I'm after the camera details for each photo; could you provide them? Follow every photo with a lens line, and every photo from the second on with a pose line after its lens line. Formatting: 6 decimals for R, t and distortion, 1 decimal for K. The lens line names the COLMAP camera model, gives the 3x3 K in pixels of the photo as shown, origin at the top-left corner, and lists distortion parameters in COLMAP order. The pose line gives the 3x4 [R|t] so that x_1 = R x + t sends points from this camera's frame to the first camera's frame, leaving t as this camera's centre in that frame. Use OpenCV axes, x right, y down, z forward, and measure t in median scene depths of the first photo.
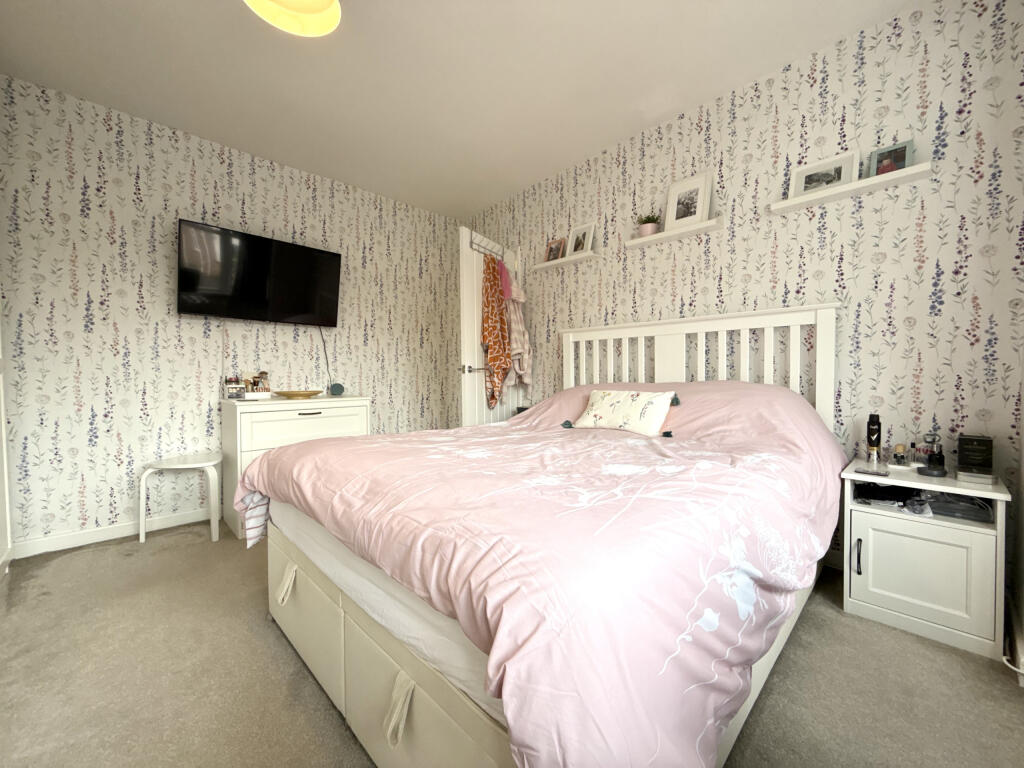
lens RADIAL K [[409.9, 0, 511.5], [0, 409.9, 385.8], [0, 0, 1]] dist [-0.000496, 0.000168]
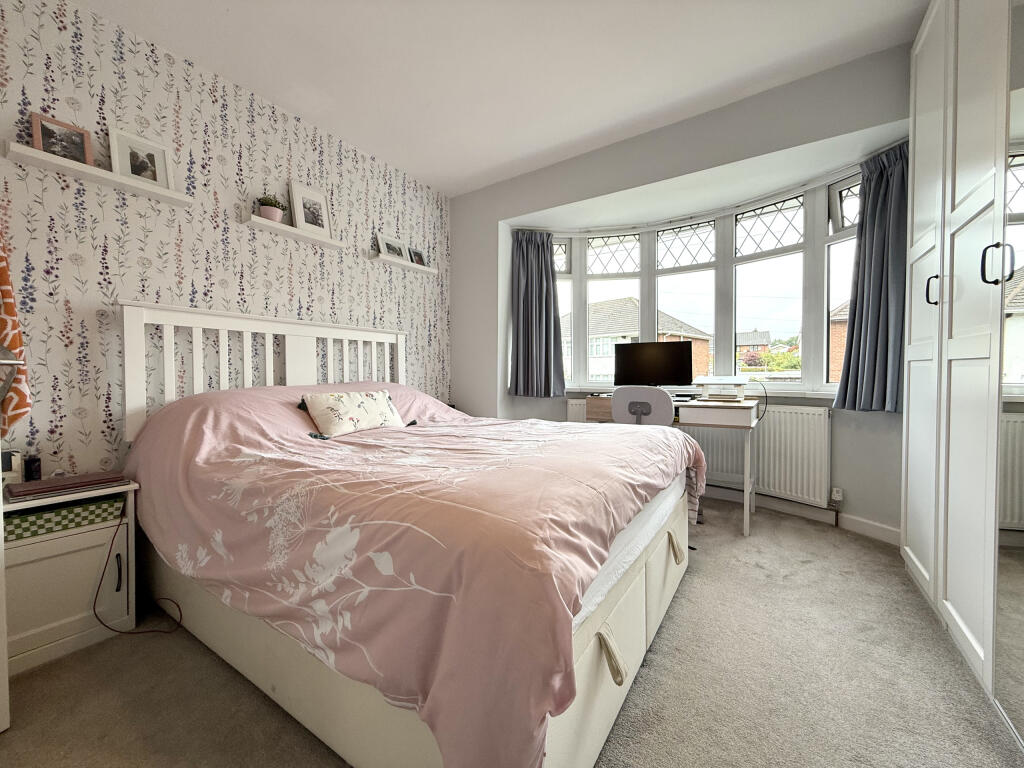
lens RADIAL K [[409.9, 0, 509.7], [0, 409.9, 382.3], [0, 0, 1]] dist [-0.000496, 0.000168]
pose [[-0.208550, -0.016929, 0.977865, -0.564806], [0.026400, 0.999388, 0.022932, -0.018928], [-0.977655, 0.030598, -0.207976, 0.595899]]
